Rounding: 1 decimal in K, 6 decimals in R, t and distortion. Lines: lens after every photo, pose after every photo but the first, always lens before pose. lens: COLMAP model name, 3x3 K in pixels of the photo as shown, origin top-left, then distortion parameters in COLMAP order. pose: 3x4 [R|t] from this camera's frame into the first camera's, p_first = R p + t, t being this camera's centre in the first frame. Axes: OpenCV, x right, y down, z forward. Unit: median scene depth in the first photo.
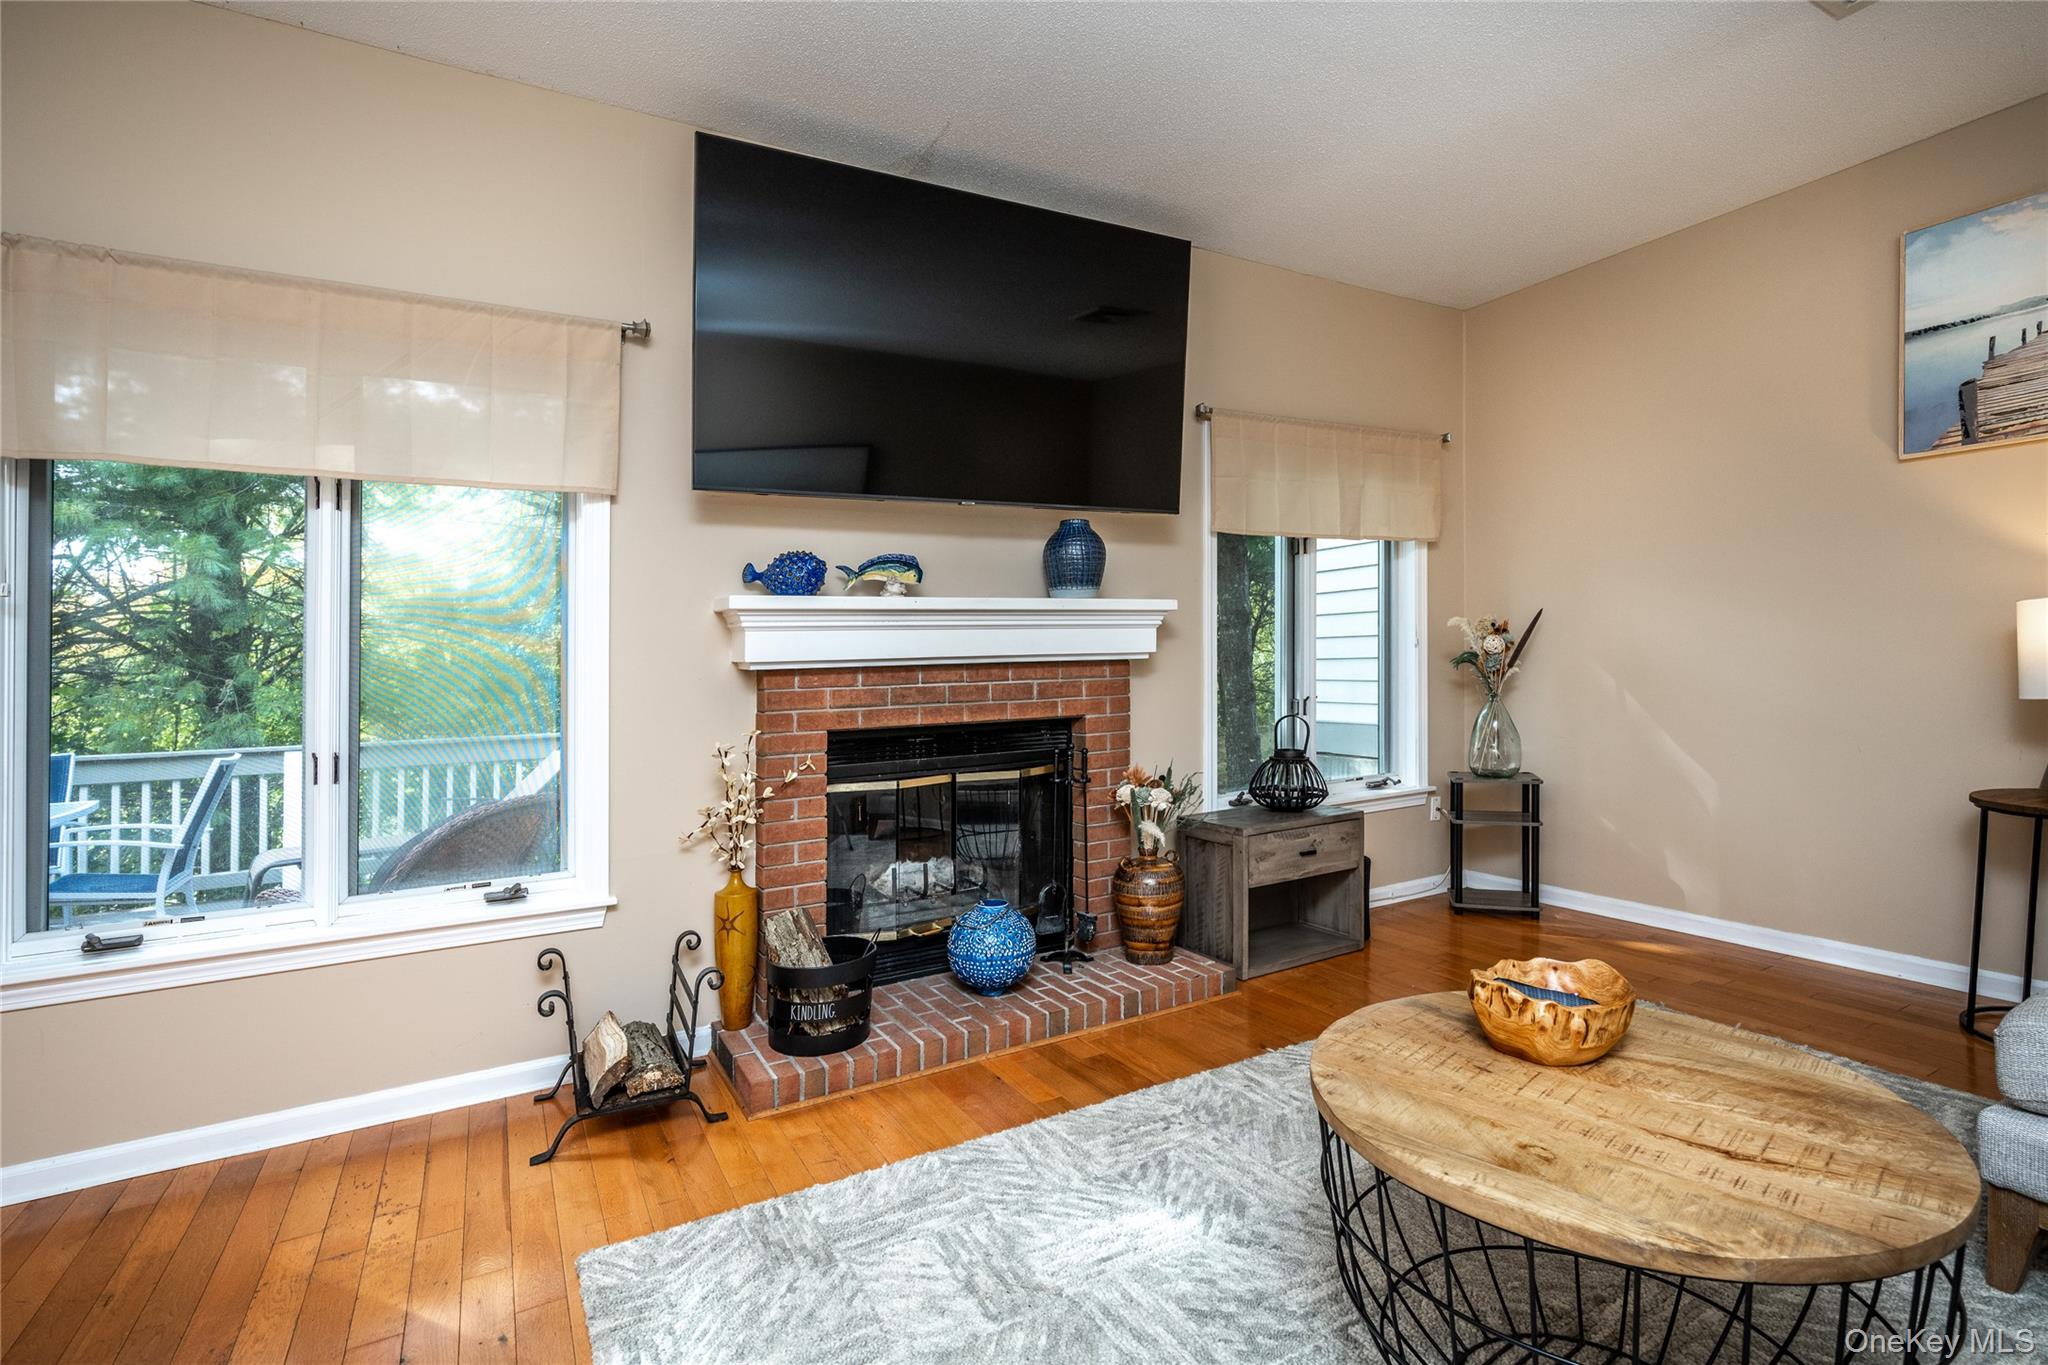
lens RADIAL K [[944.4, 0, 1035.7], [0, 944.4, 689.2], [0, 0, 1]] dist [0.004247, 0.000446]
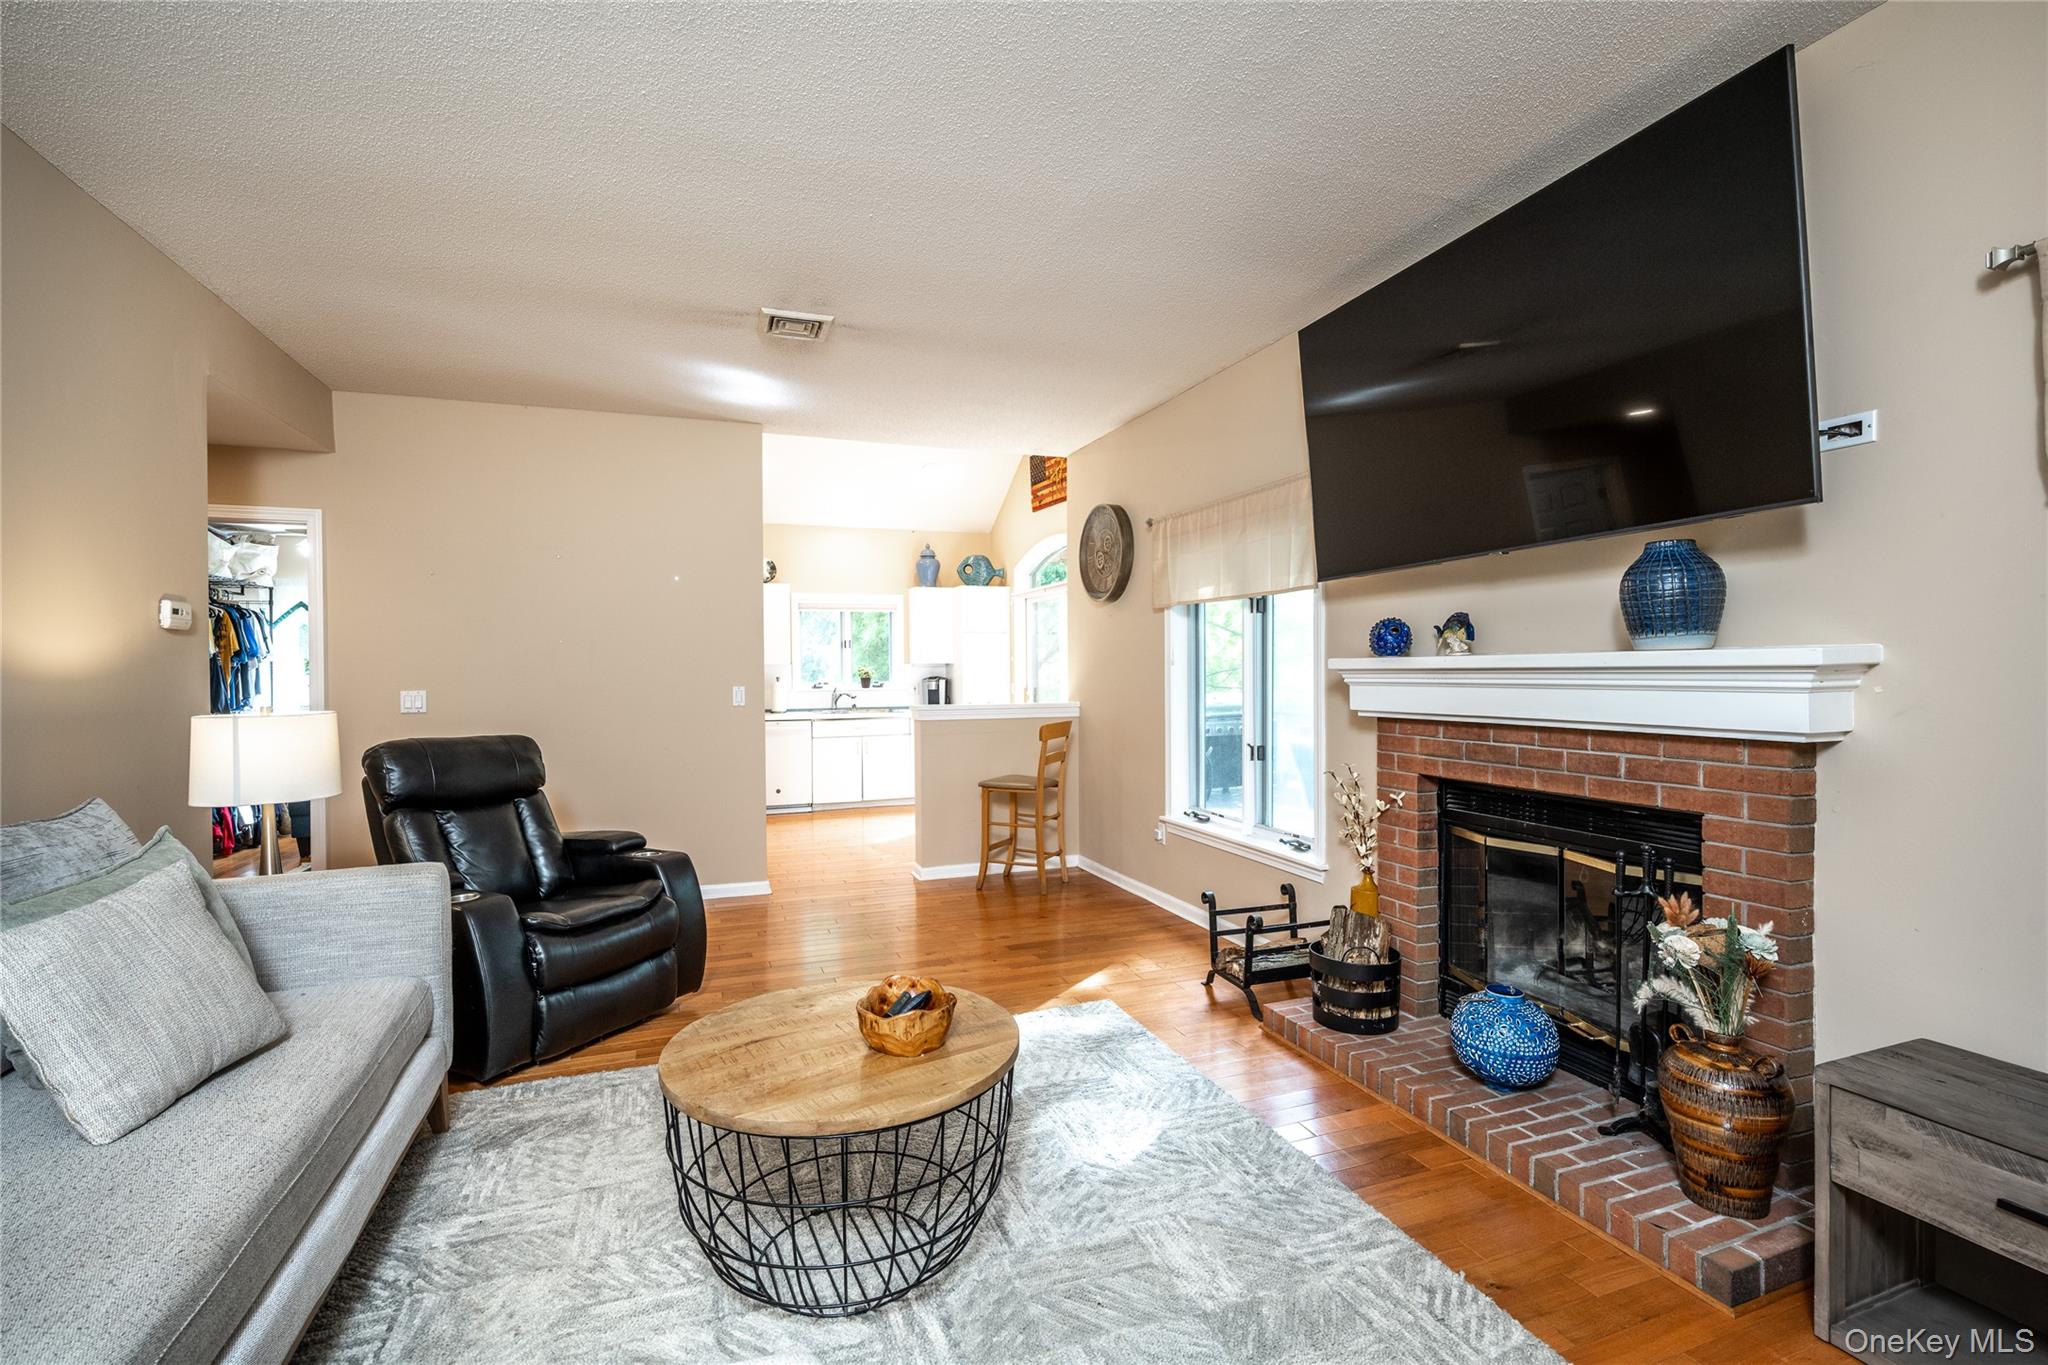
lens RADIAL K [[944.4, 0, 1038.5], [0, 944.4, 678.9], [0, 0, 1]] dist [0.004247, 0.000446]
pose [[-0.157577, 0.033748, -0.986930, 0.892186], [-0.022870, 0.999023, 0.037813, -0.095001], [0.987242, 0.028530, -0.156651, 0.674415]]
